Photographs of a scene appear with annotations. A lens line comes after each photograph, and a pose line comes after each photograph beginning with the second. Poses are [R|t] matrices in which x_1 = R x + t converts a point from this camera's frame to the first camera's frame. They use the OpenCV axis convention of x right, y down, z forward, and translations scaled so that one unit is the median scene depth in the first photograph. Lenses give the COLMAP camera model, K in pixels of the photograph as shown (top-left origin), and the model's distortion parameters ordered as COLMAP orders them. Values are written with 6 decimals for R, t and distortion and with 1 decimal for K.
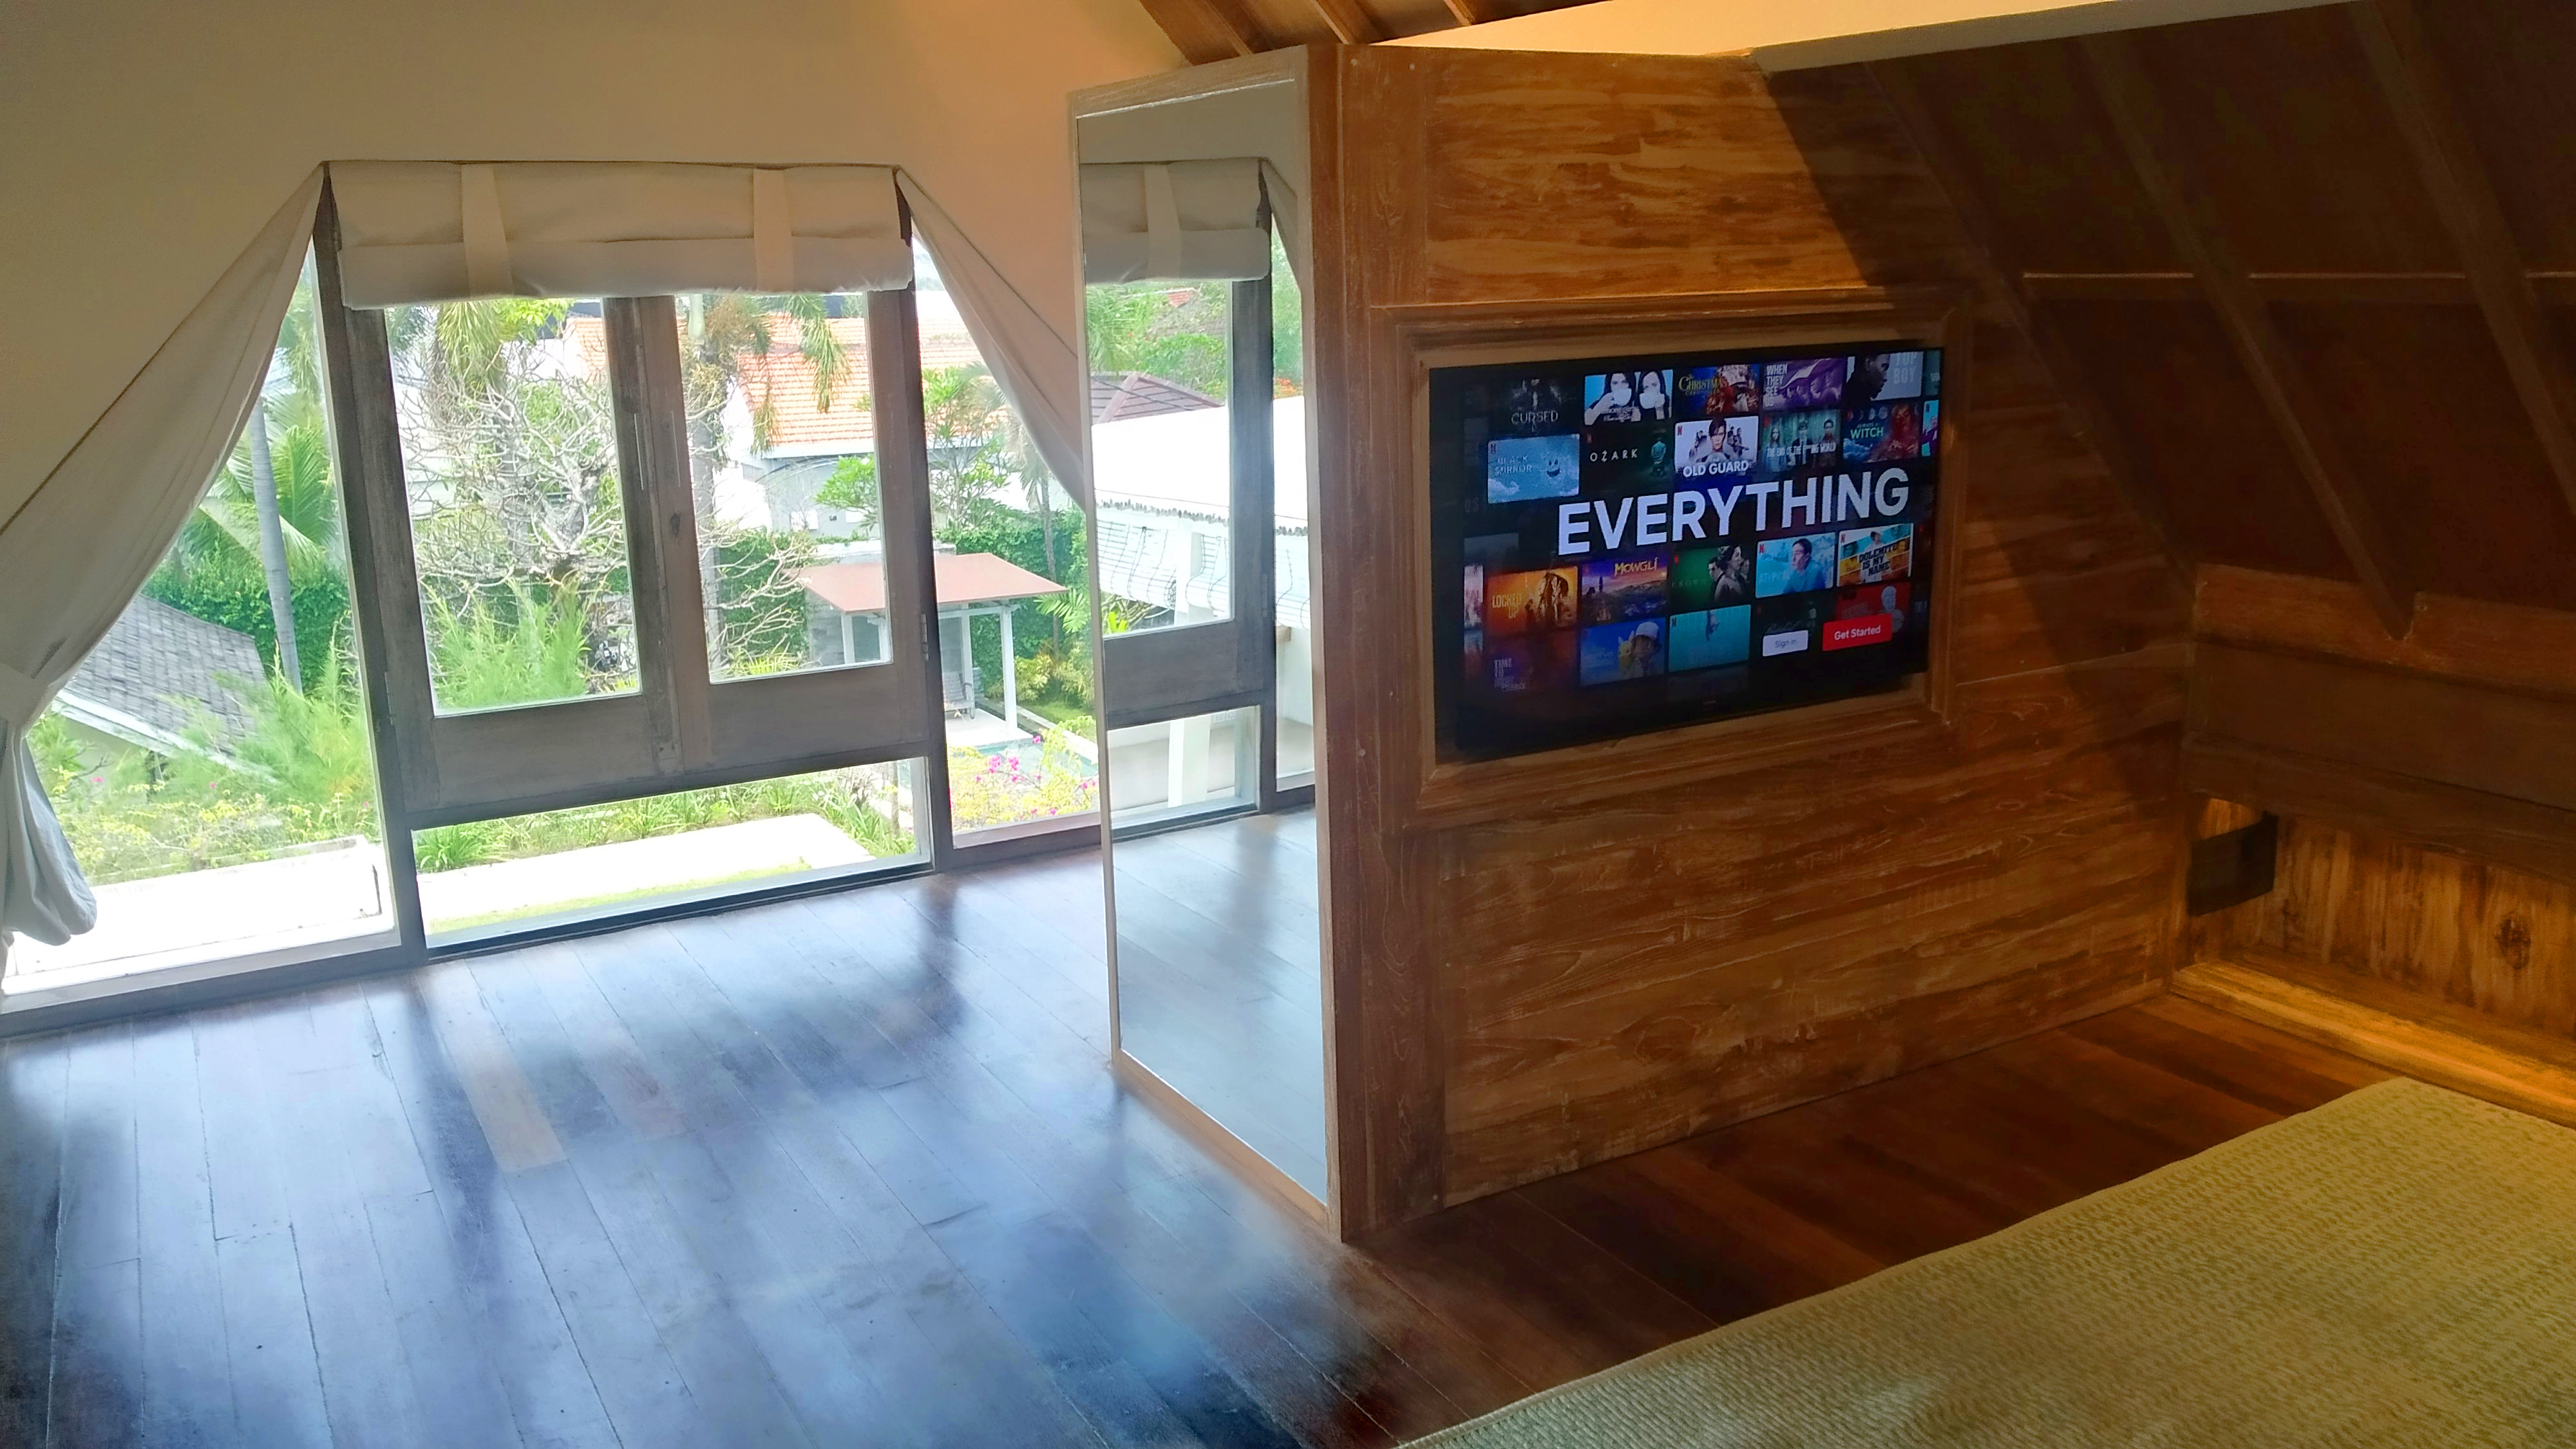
lens RADIAL K [[1998.8, 0, 1292.1], [0, 1998.8, 733.8], [0, 0, 1]] dist [0.077135, -0.129745]
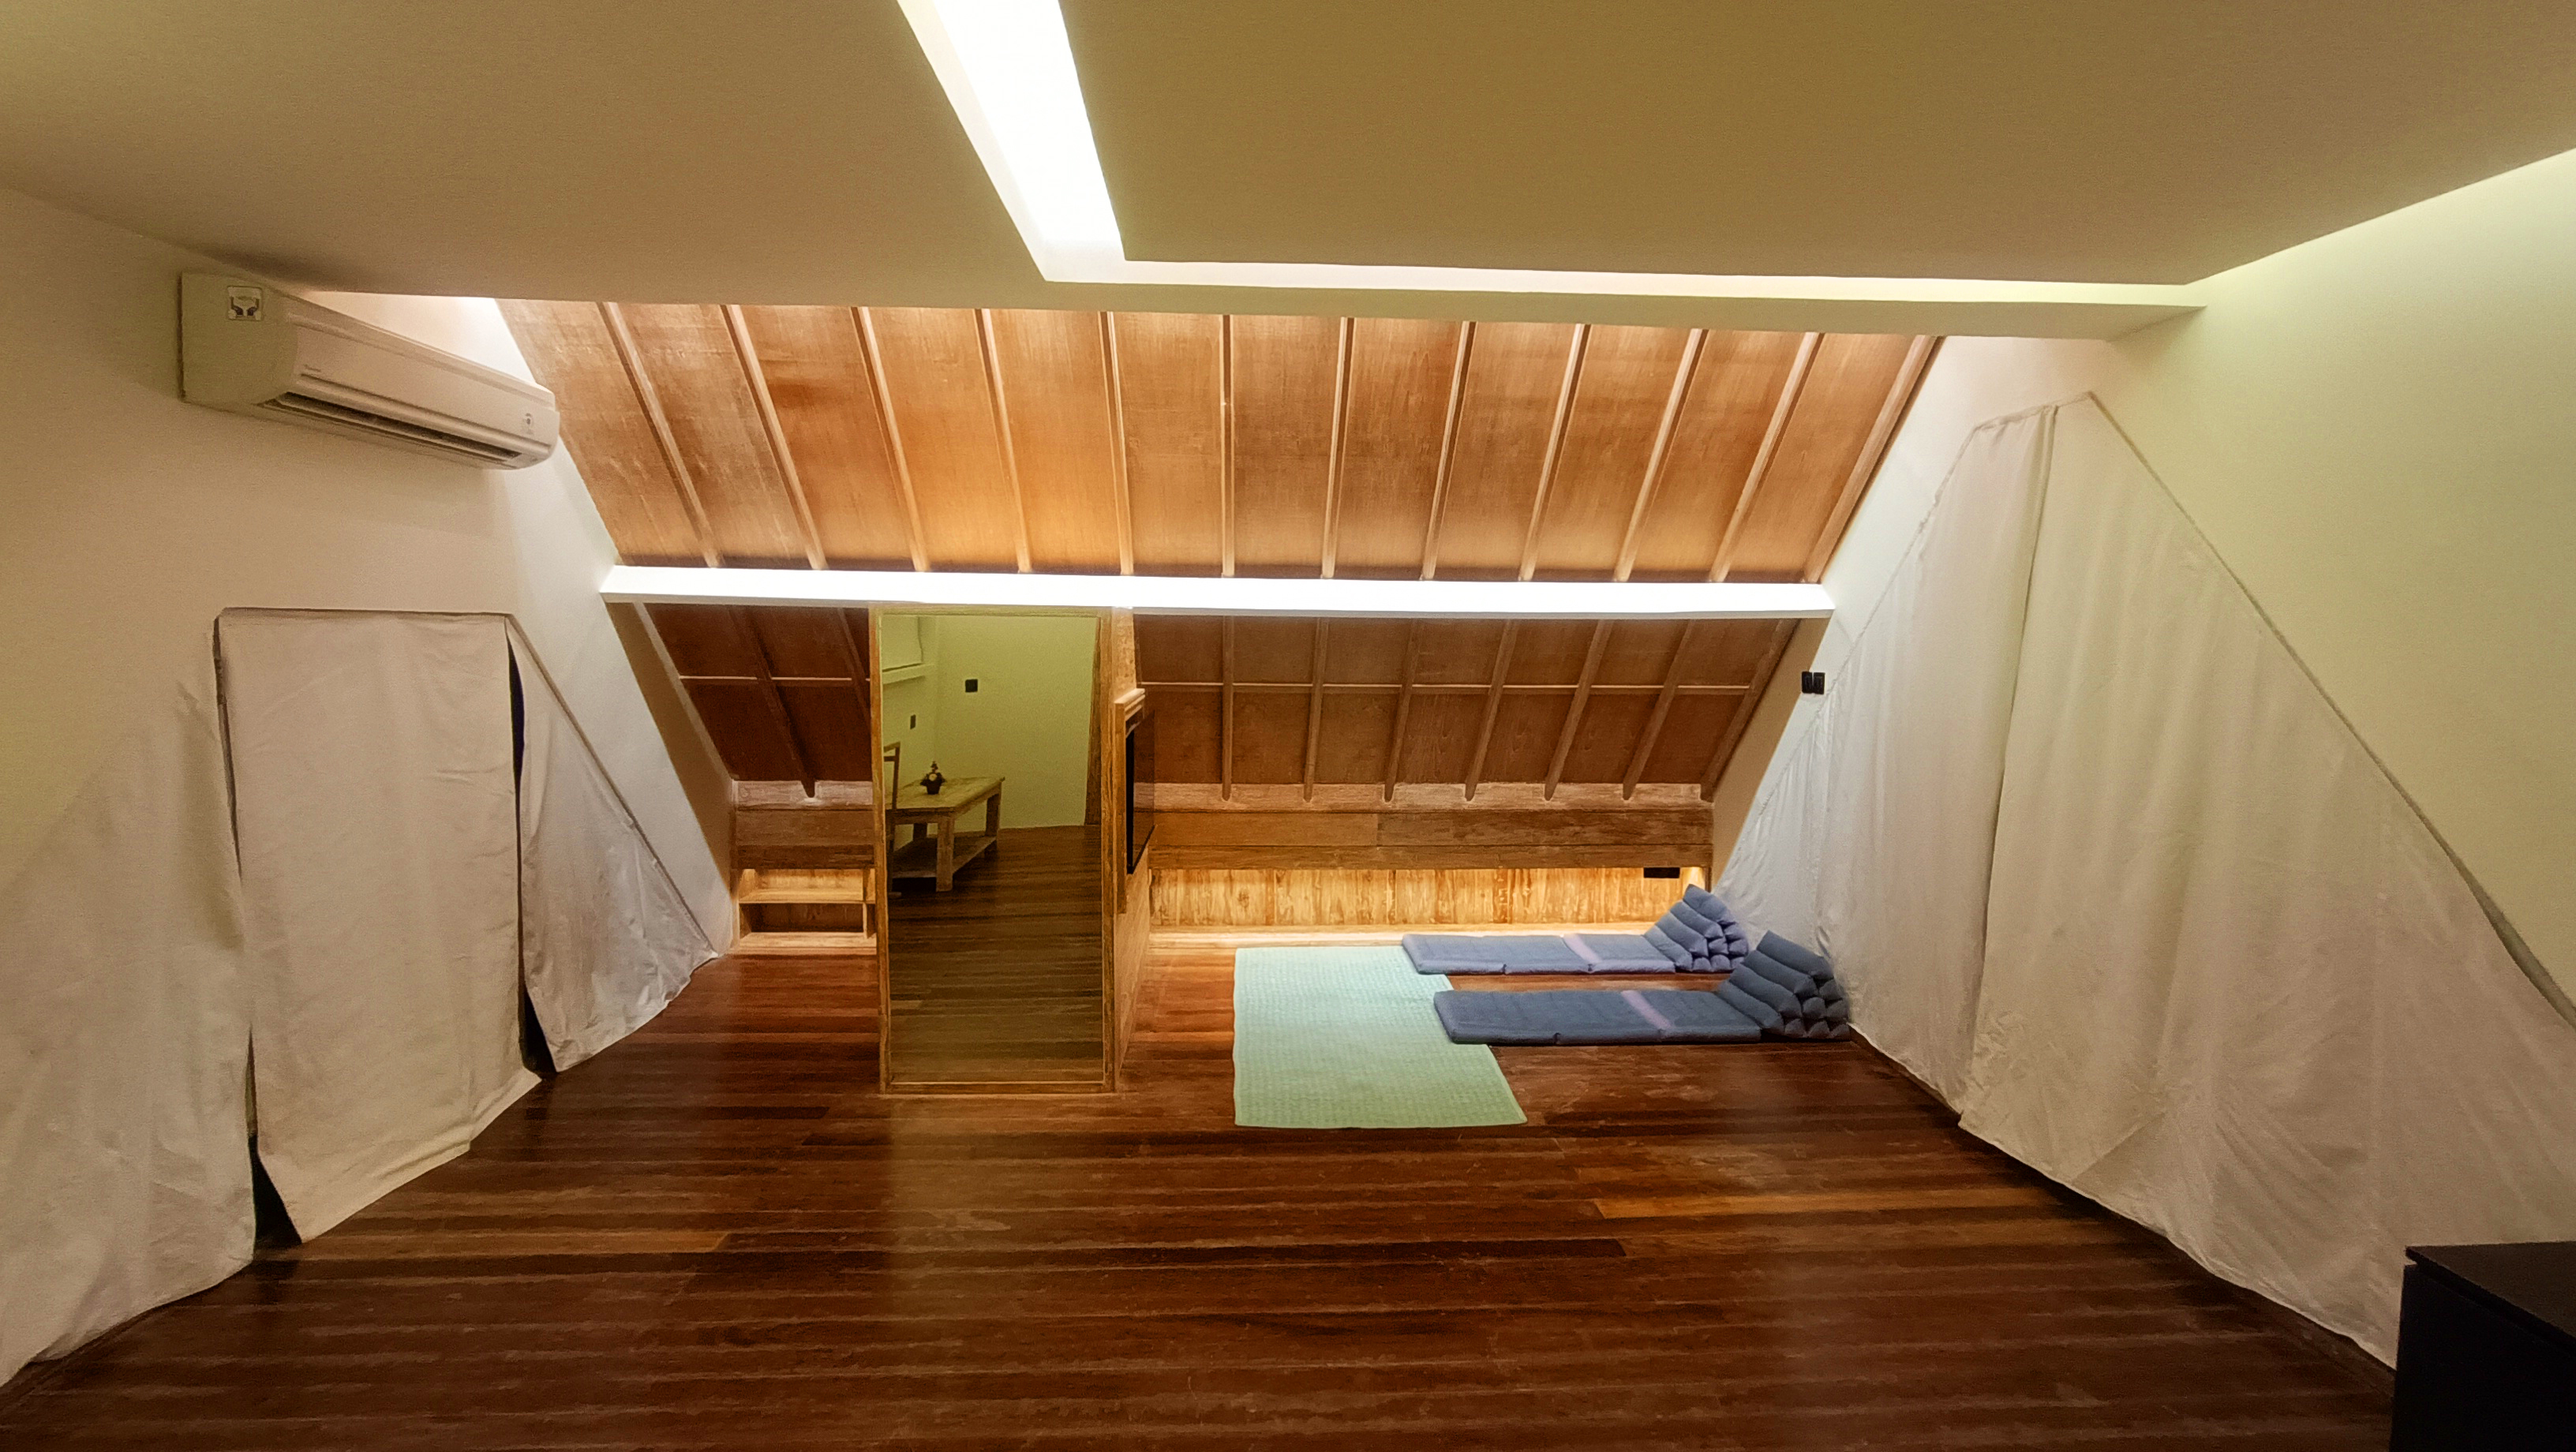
lens RADIAL K [[1176.9, 0, 1300.5], [0, 1176.9, 727.6], [0, 0, 1]] dist [-0.019975, 0.000053]
pose [[0.454591, -0.049090, 0.889346, -0.944743], [0.185194, 0.981868, -0.040466, -0.062427], [-0.871235, 0.183097, 0.455440, 0.097285]]
